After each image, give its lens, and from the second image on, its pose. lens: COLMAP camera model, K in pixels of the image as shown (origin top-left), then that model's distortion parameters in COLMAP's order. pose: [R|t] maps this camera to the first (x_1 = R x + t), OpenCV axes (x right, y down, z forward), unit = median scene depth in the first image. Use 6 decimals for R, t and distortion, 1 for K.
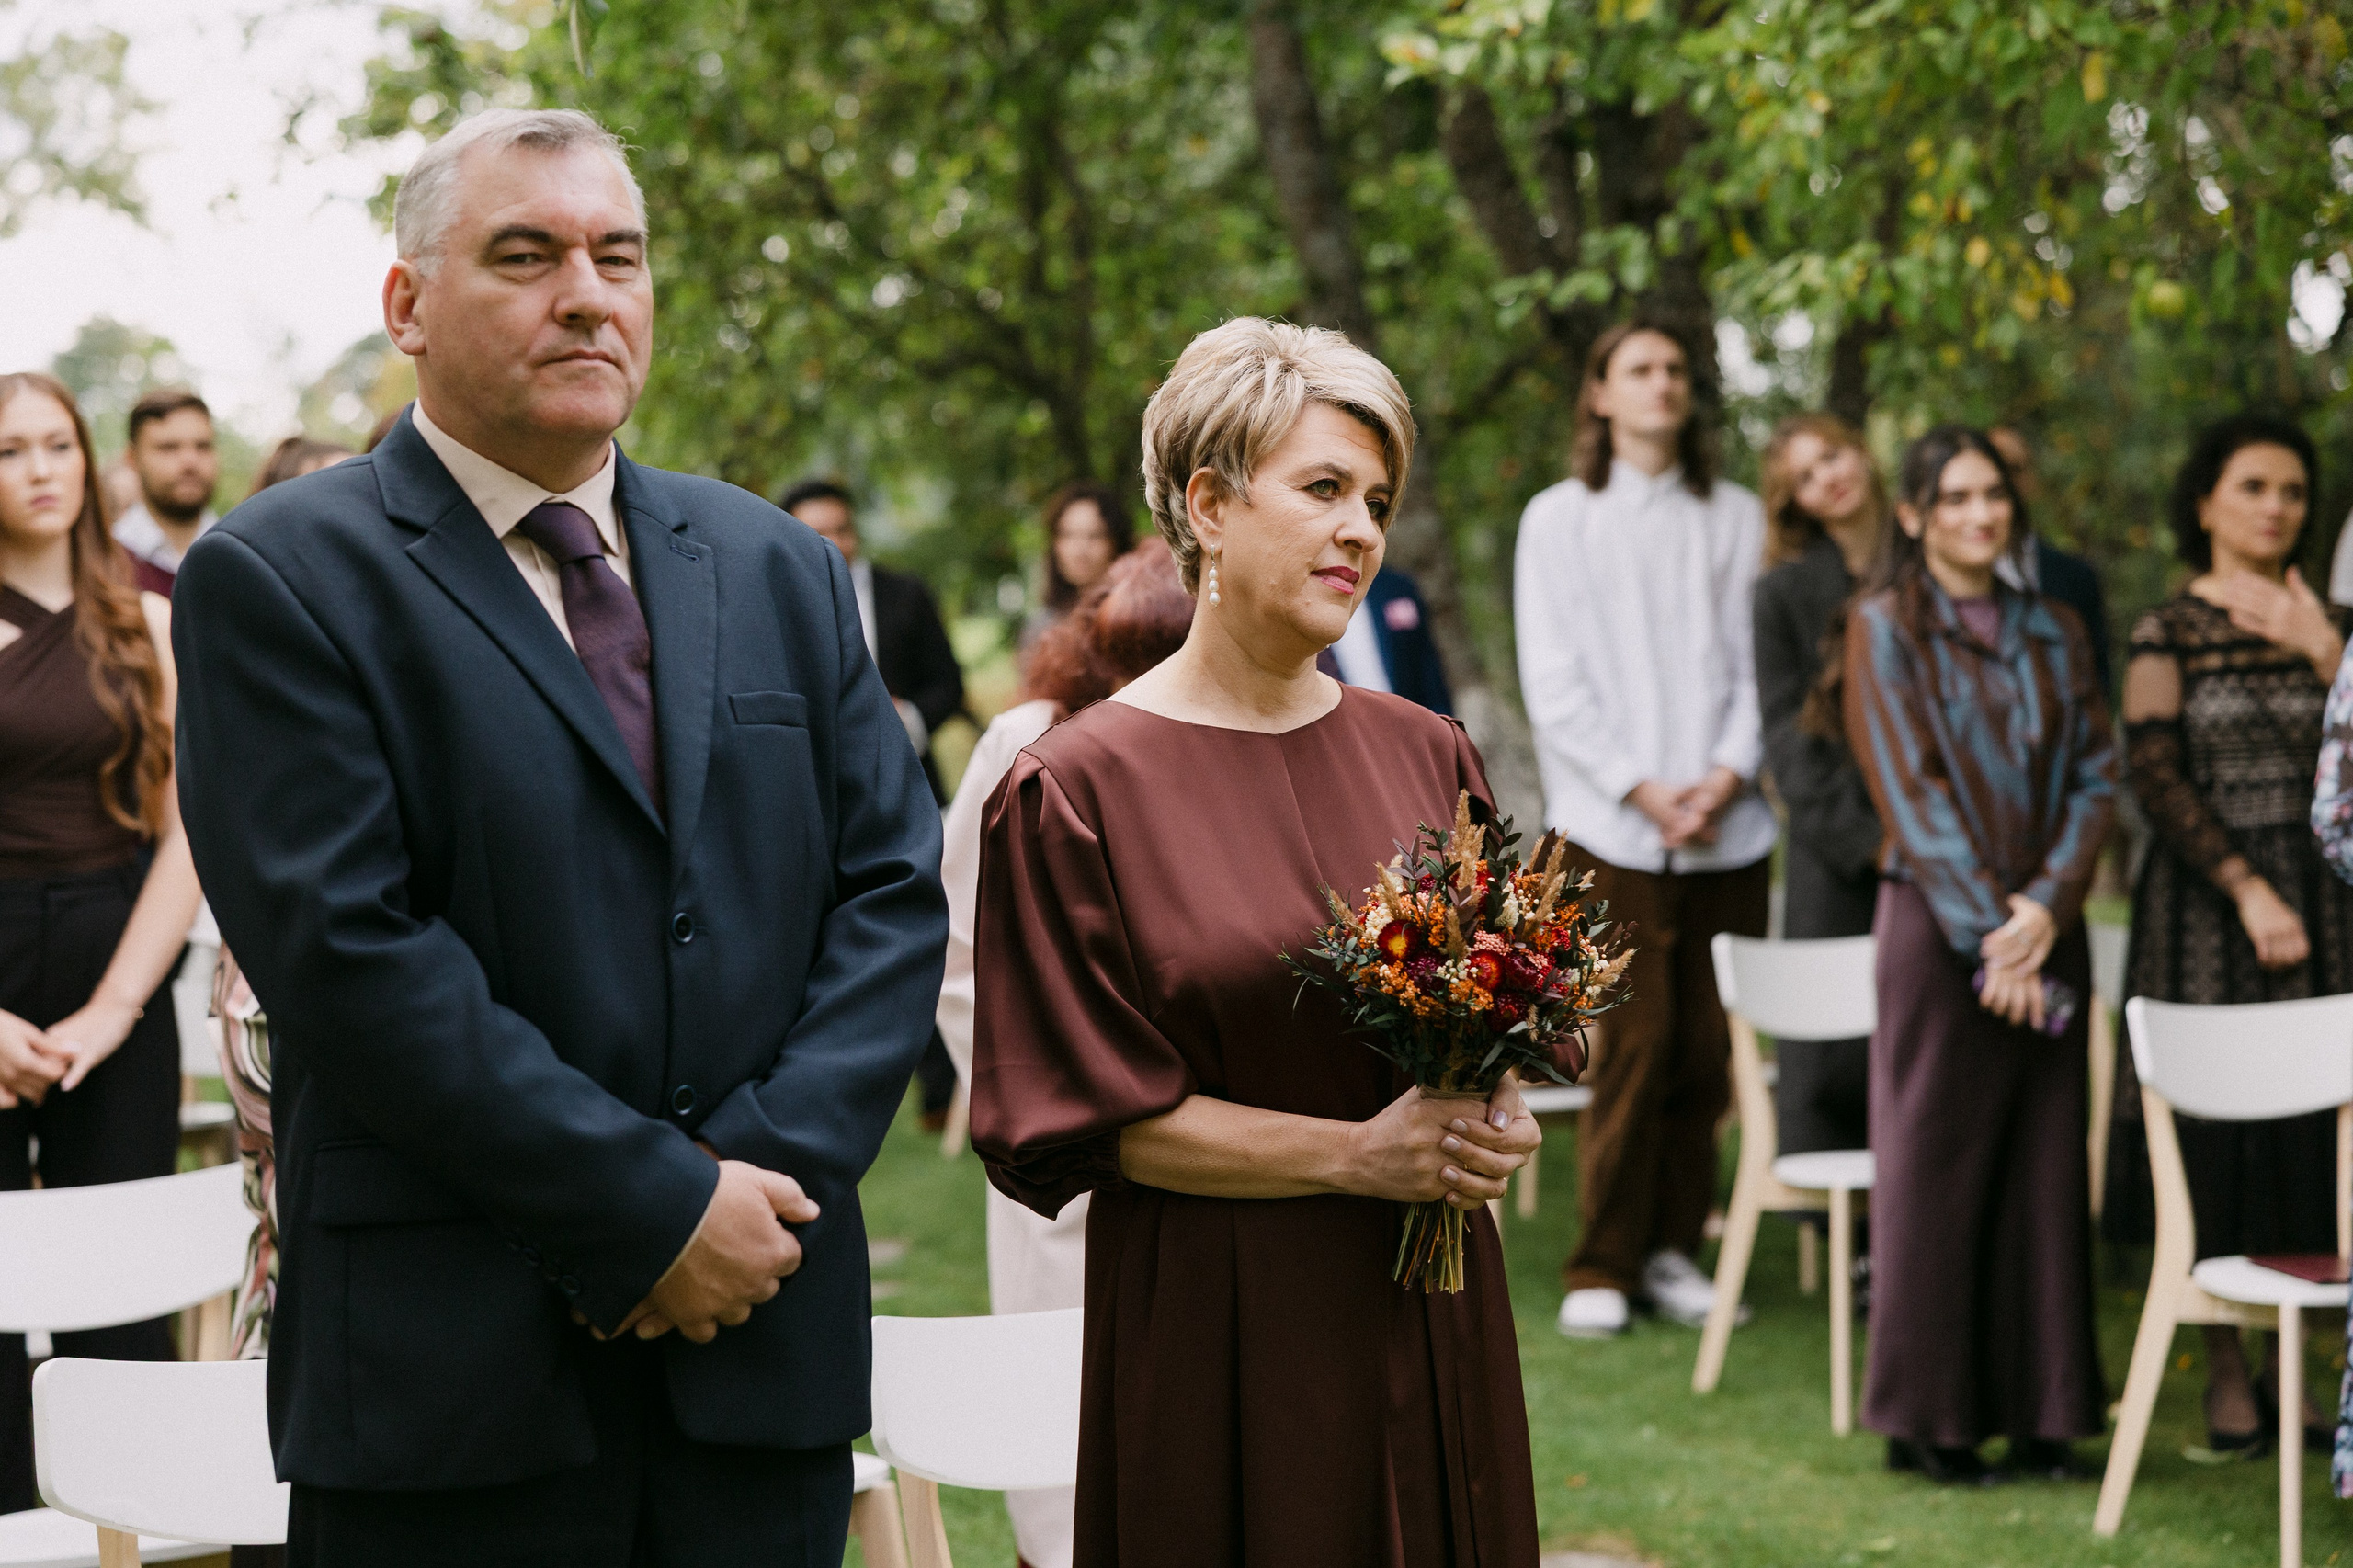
lens RADIAL K [[4790.2, 0, 1176.5], [0, 4790.2, 784.0], [0, 0, 1]] dist [0.007950, -0.292505]
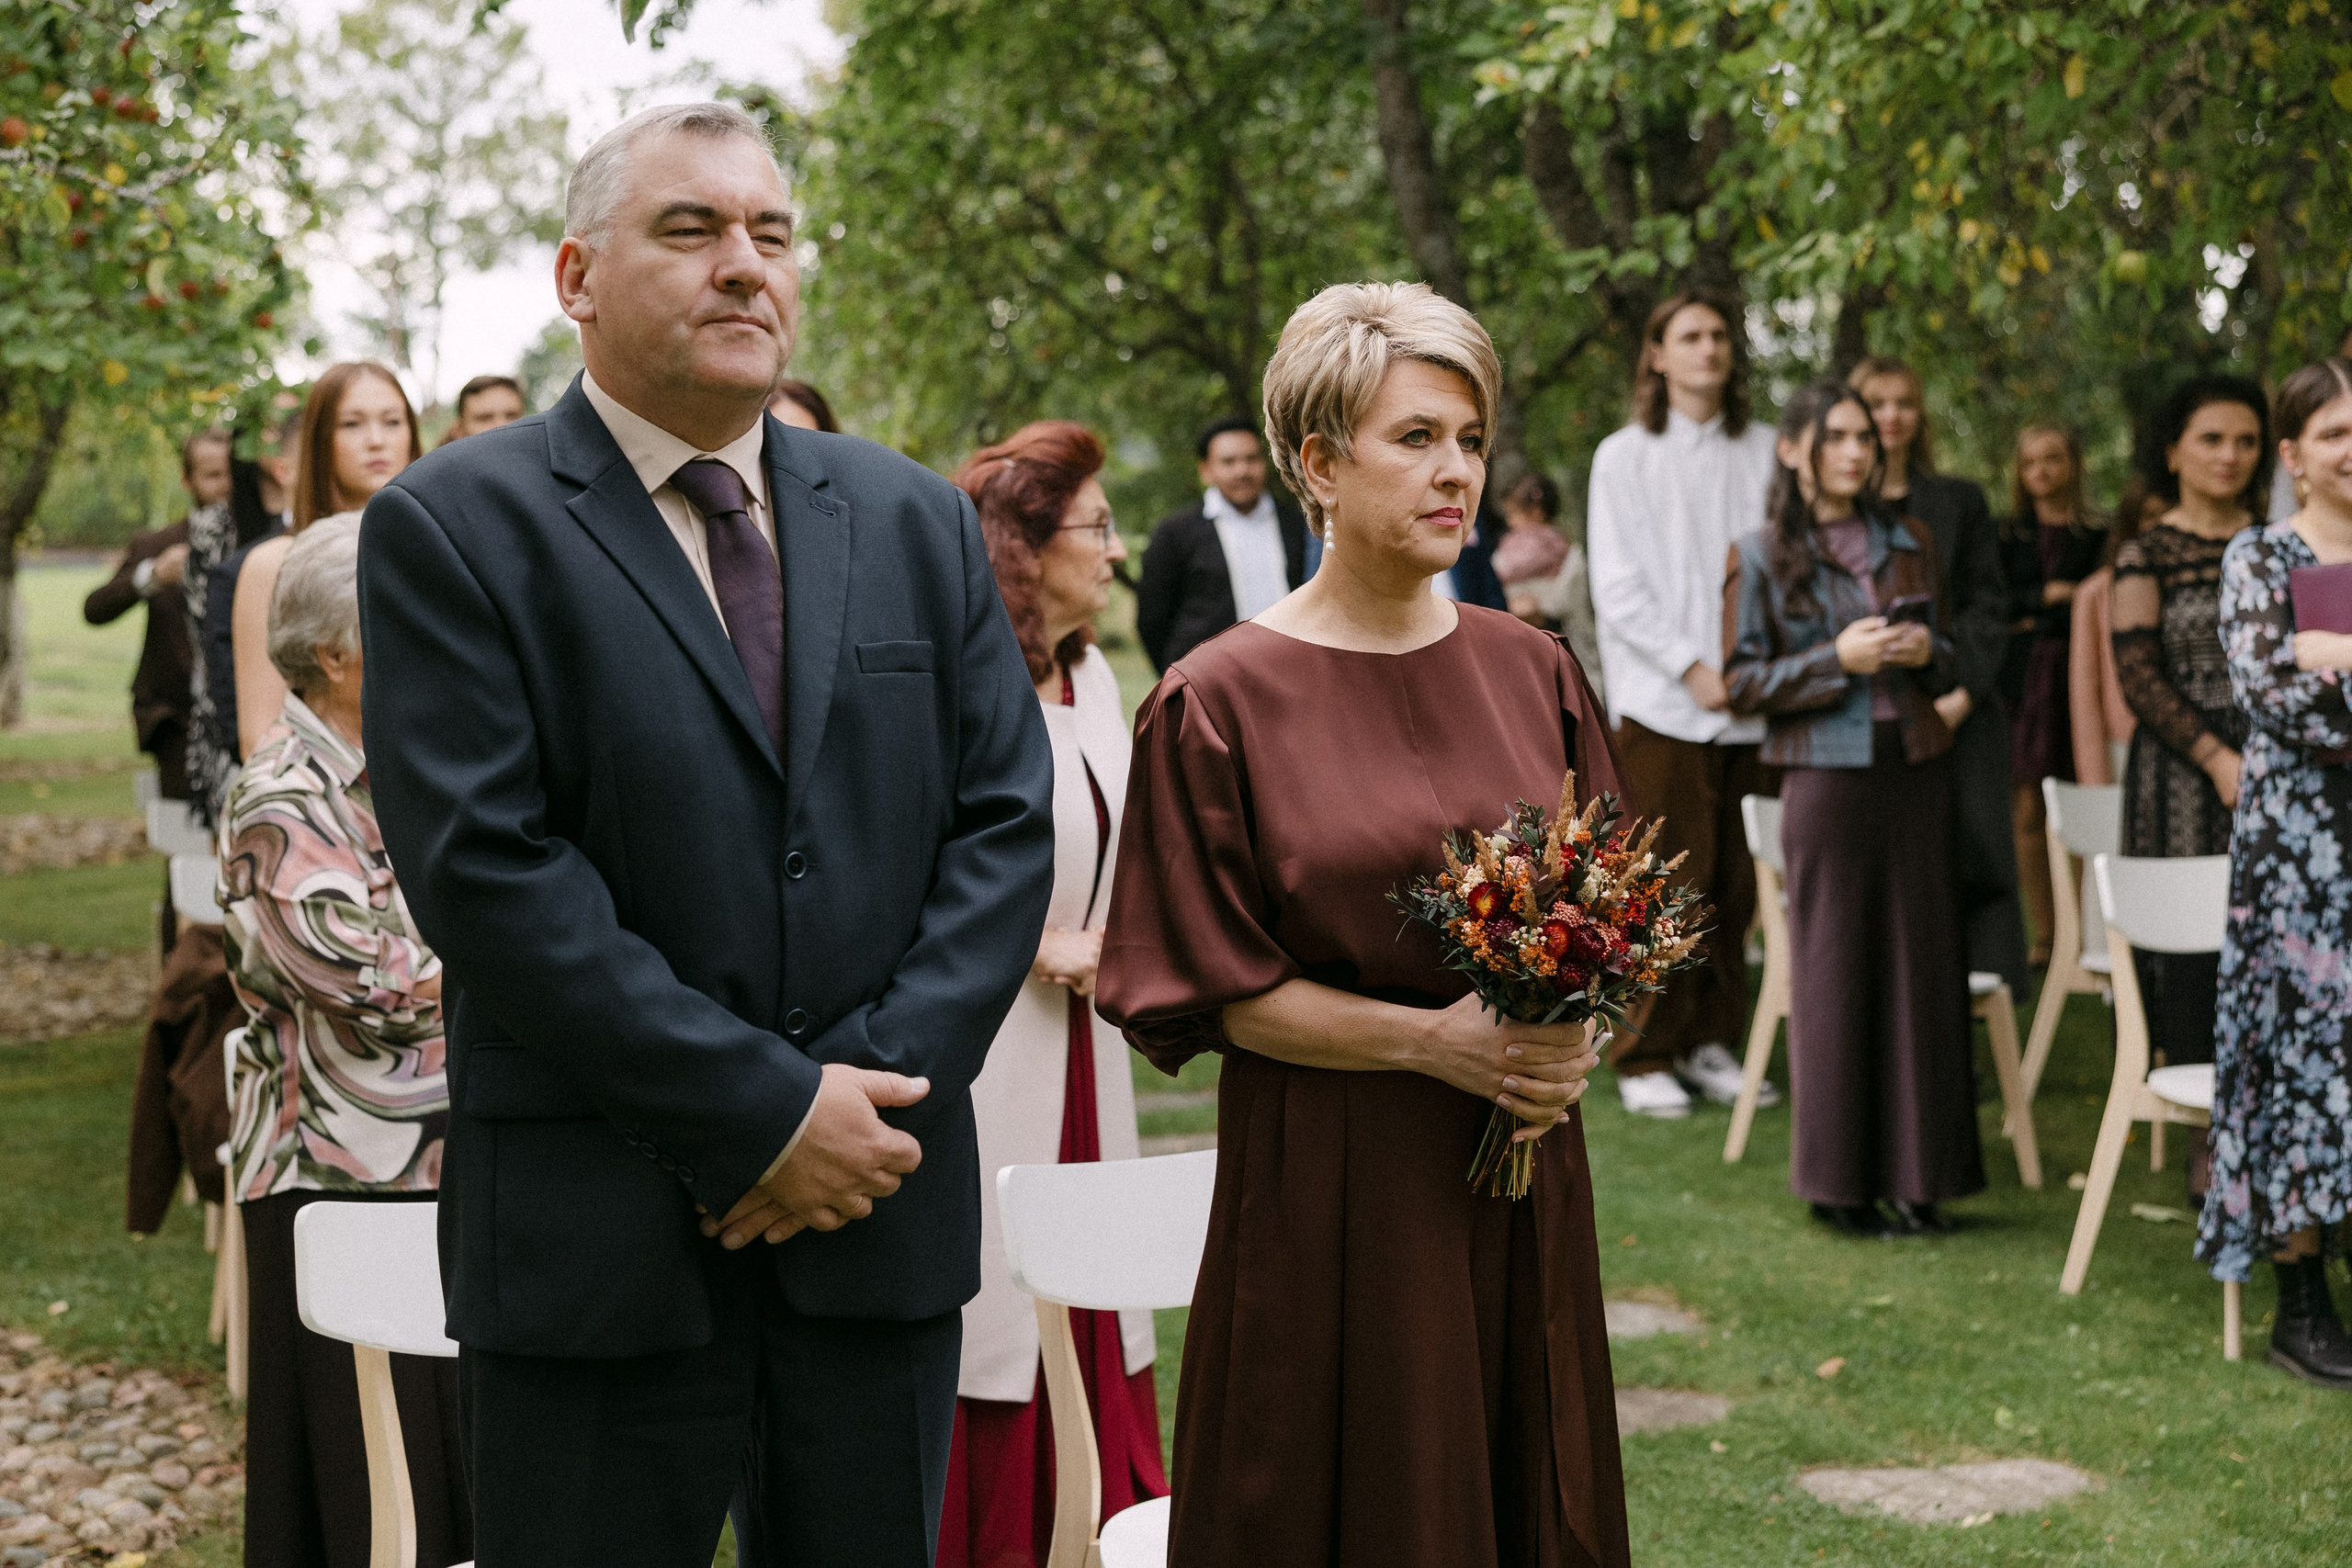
lens RADIAL K [[2591.9, 0, 1176.0], [0, 2591.9, 784.0], [0, 0, 1]] dist [0.008888, 0.033284]
pose [[0.995552, -0.002861, -0.094170, 0.029841], [0.009459, 0.997524, 0.069691, -0.019419], [0.093737, -0.070272, 0.993114, 0.322665]]
